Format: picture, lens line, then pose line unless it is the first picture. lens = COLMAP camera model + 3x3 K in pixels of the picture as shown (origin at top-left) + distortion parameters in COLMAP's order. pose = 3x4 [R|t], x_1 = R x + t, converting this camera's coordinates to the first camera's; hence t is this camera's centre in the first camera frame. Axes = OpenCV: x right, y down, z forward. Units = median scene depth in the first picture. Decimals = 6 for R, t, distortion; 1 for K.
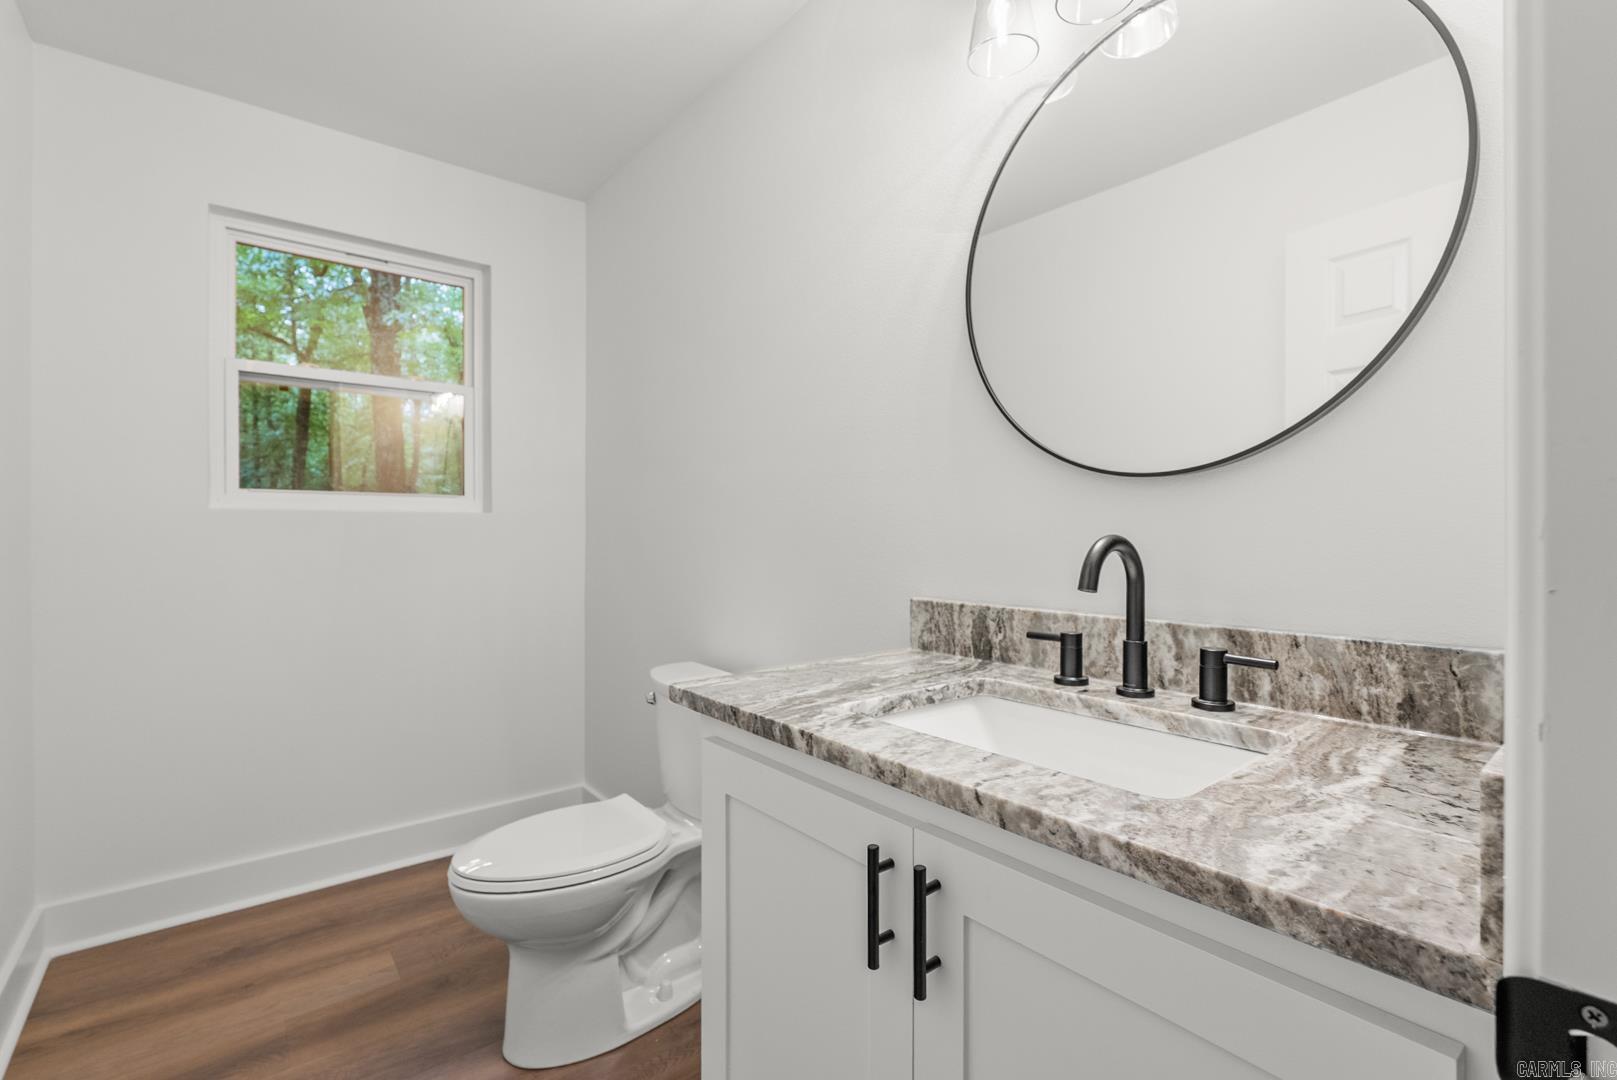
lens RADIAL K [[724.7, 0, 810.0], [0, 724.7, 536.7], [0, 0, 1]] dist [-0.010484, -0.001118]
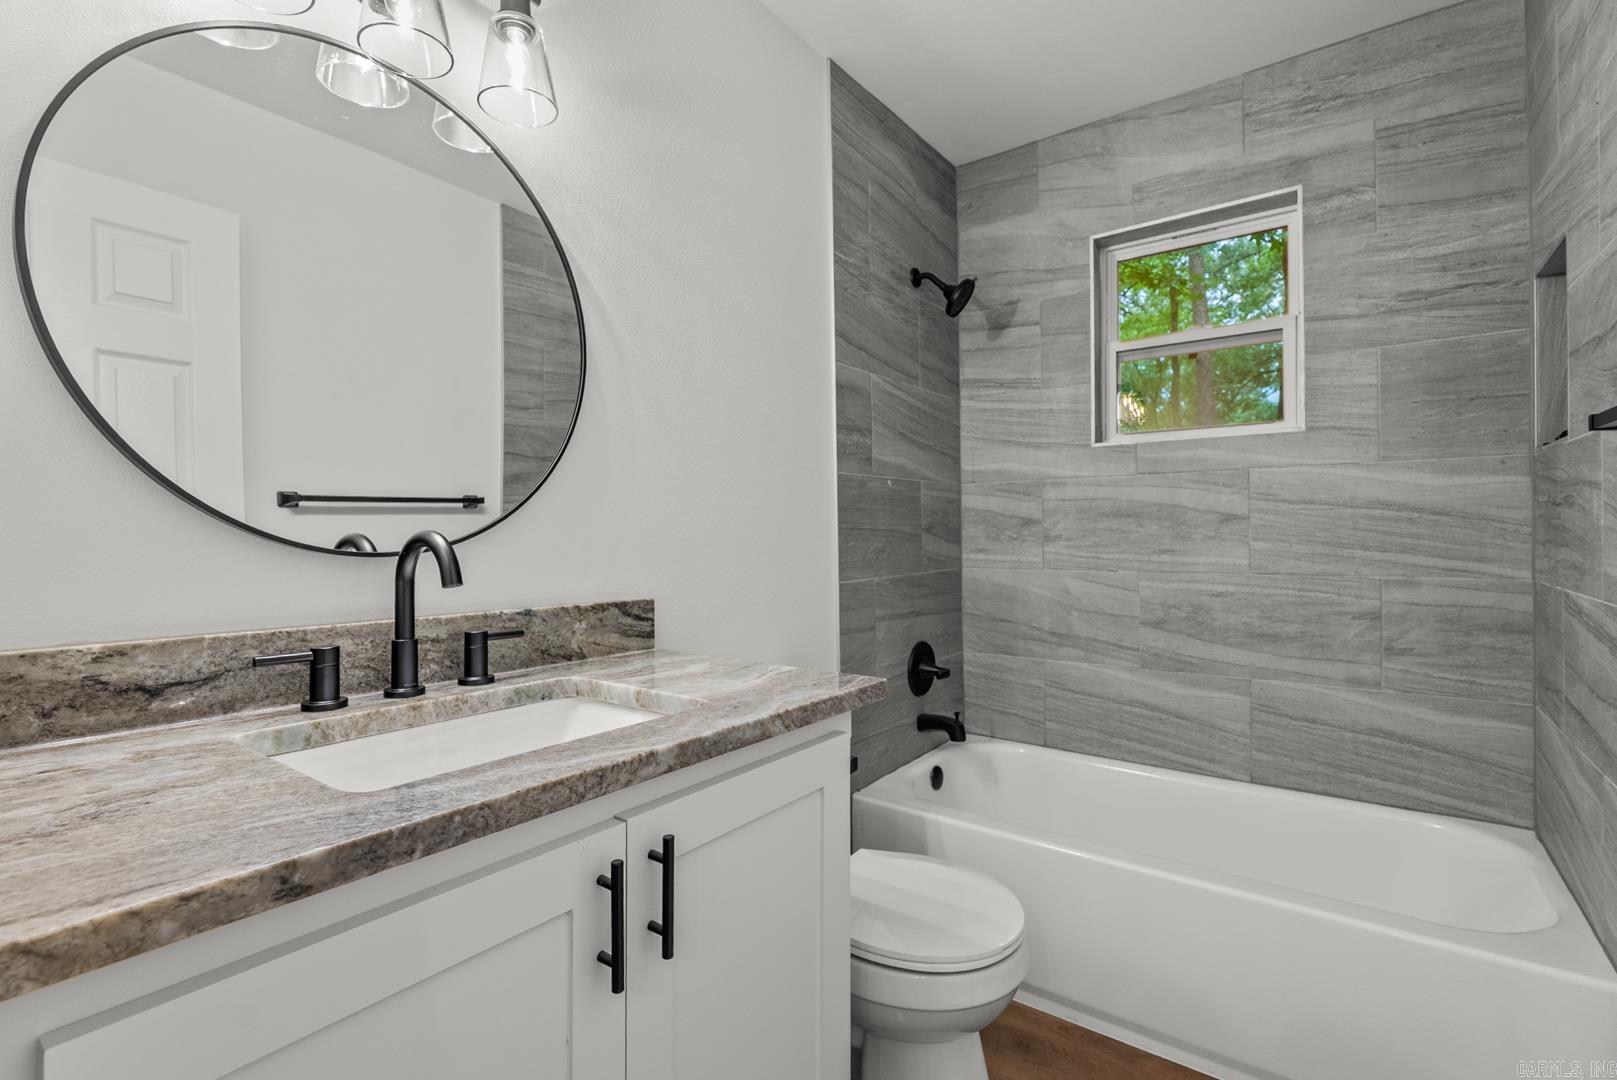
lens RADIAL K [[724.7, 0, 822.5], [0, 724.7, 541.8], [0, 0, 1]] dist [-0.010484, -0.001118]
pose [[-0.256840, -0.013526, 0.966359, -0.682189], [0.012826, 0.999766, 0.017403, 0.004234], [-0.966369, 0.016864, -0.256606, 0.766463]]
